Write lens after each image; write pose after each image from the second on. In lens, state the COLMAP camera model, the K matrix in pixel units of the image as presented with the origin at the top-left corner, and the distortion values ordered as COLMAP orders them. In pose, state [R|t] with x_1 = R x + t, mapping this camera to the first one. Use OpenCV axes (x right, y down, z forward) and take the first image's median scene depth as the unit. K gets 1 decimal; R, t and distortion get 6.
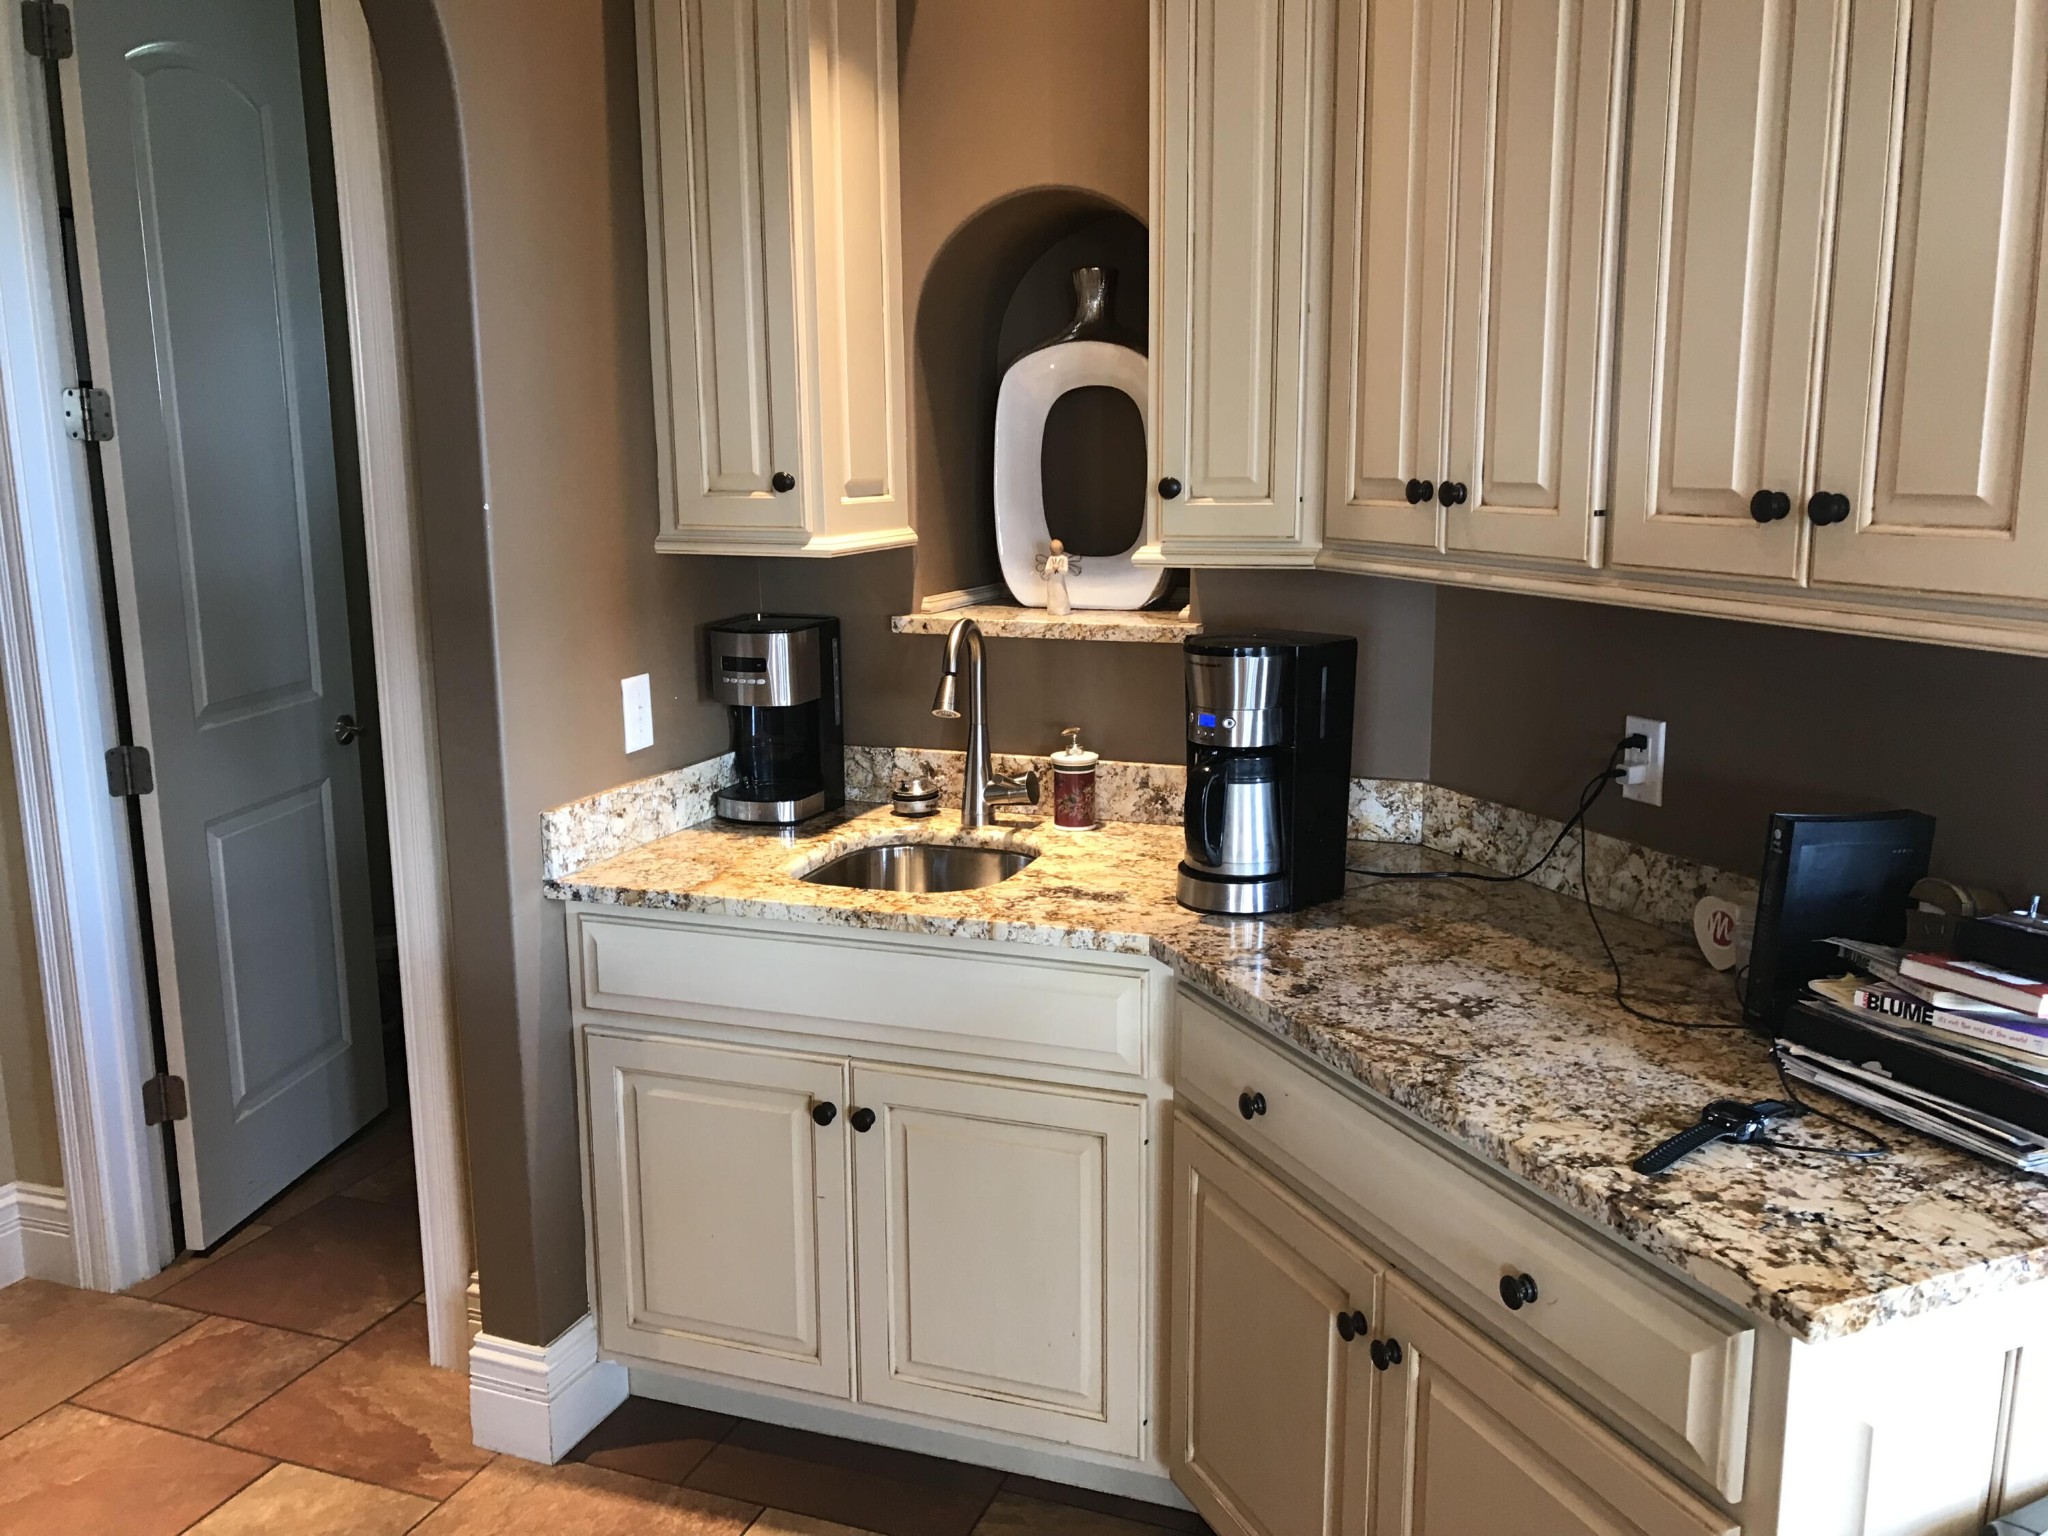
lens RADIAL K [[1576.3, 0, 1027.7], [0, 1576.3, 740.9], [0, 0, 1]] dist [-0.009088, 0.046807]
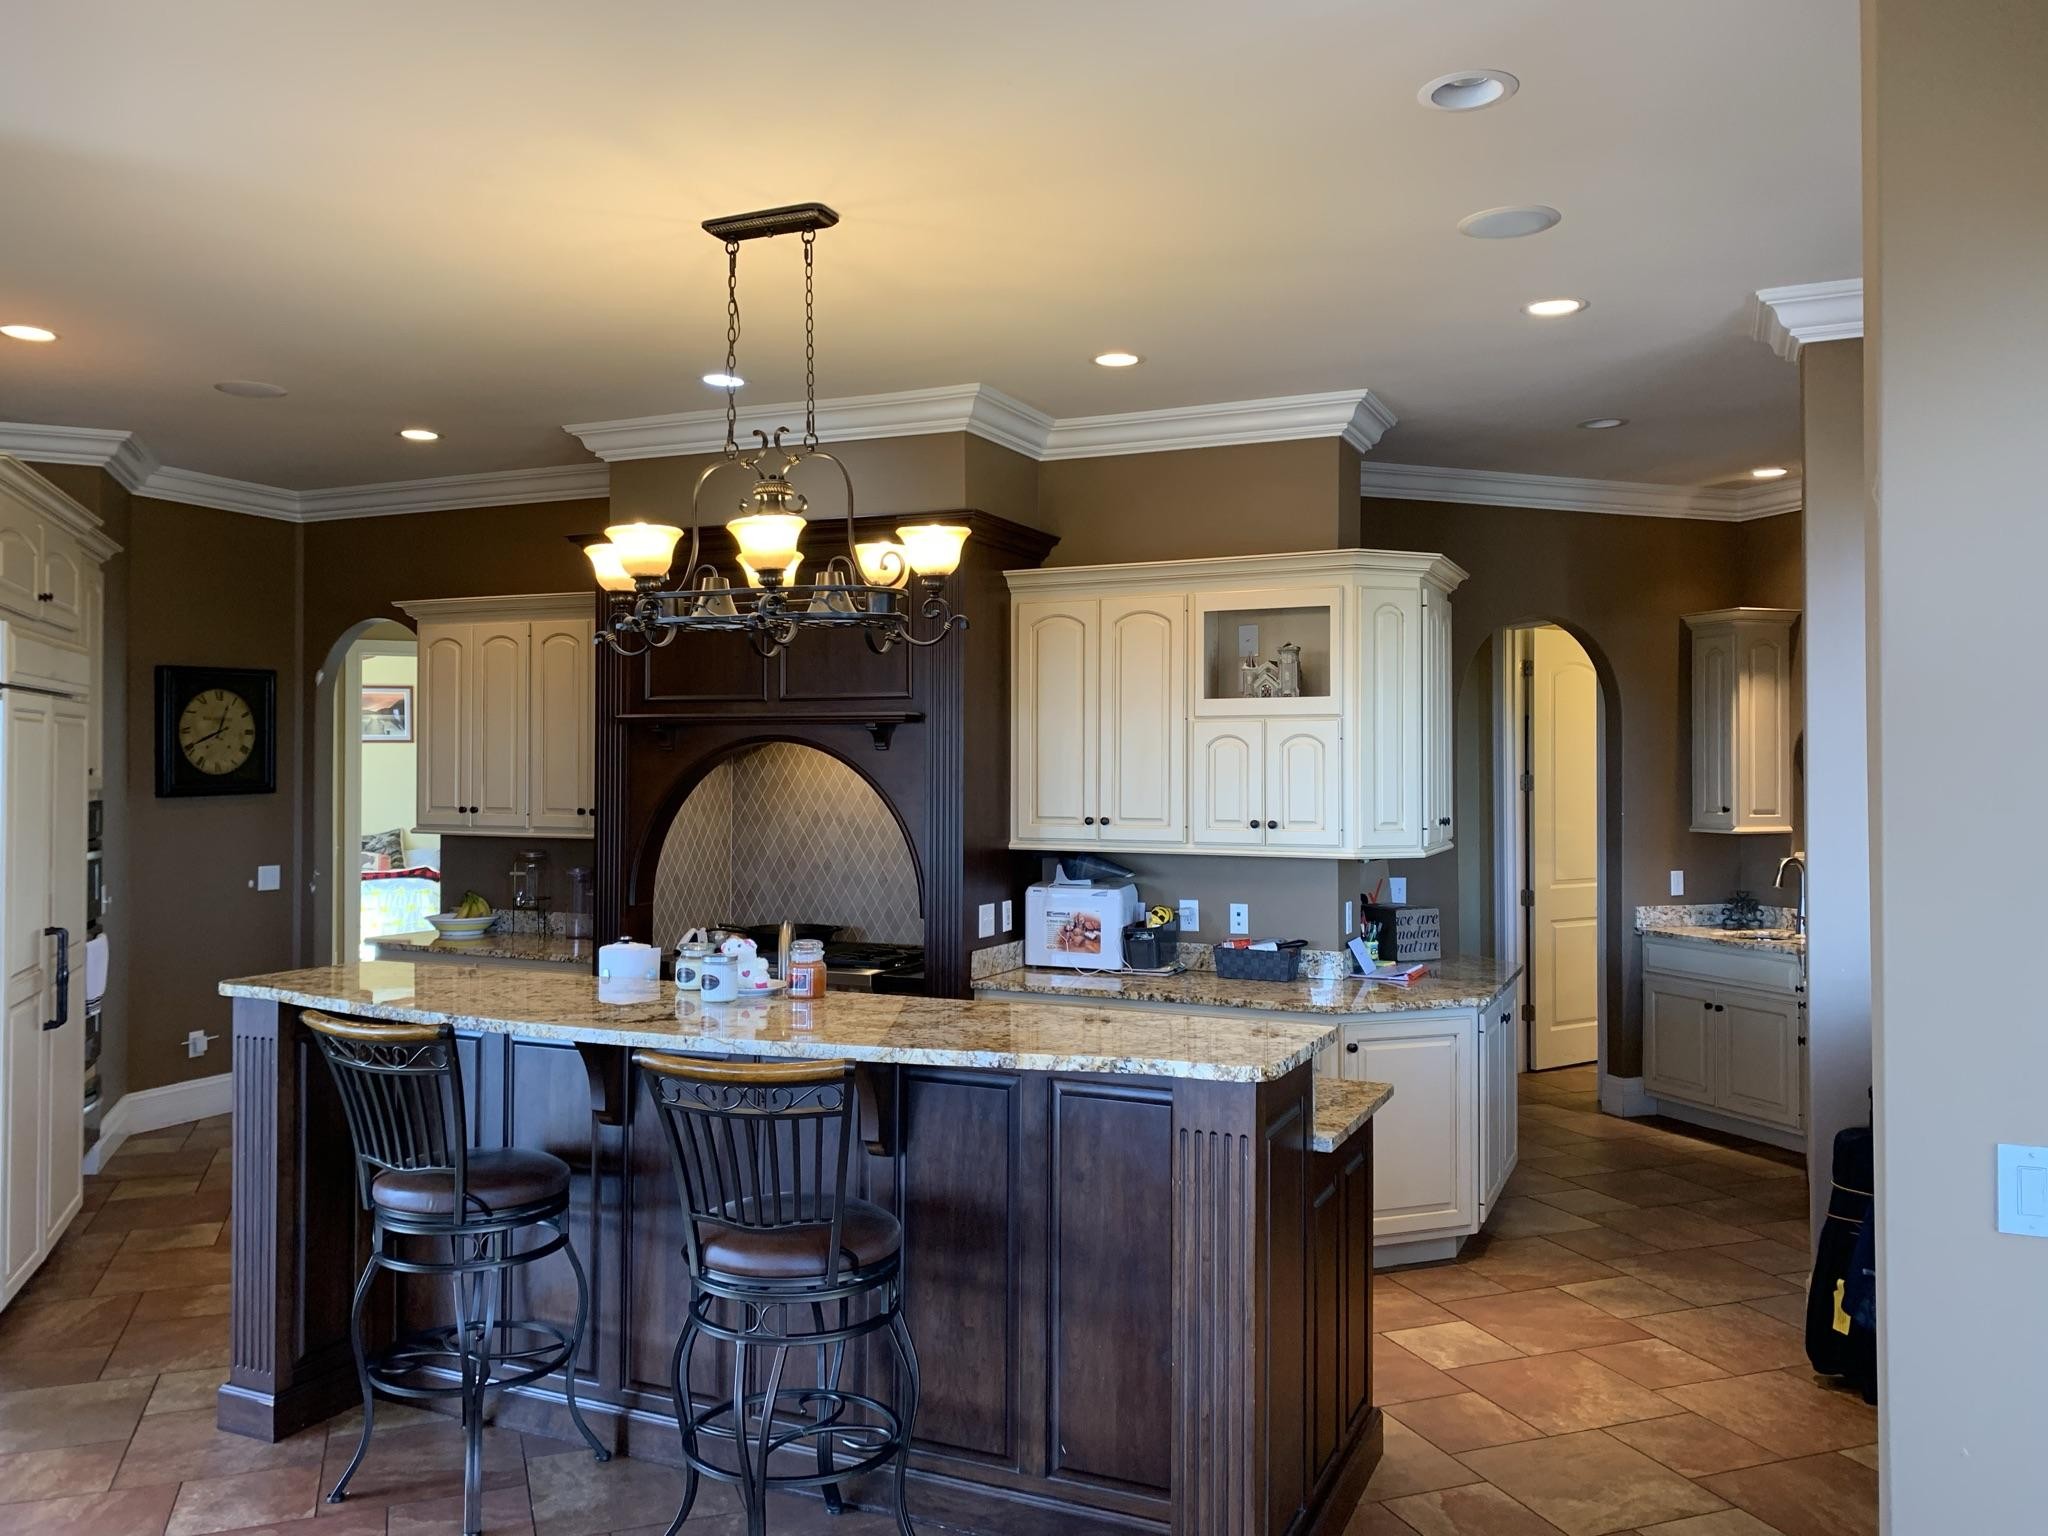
lens RADIAL K [[1576.3, 0, 1027.7], [0, 1576.3, 740.9], [0, 0, 1]] dist [-0.009088, 0.046807]
pose [[0.661217, -0.001499, -0.750193, 1.235832], [-0.135919, 0.983209, -0.121763, 0.260131], [0.737779, 0.182477, 0.649911, -1.995450]]
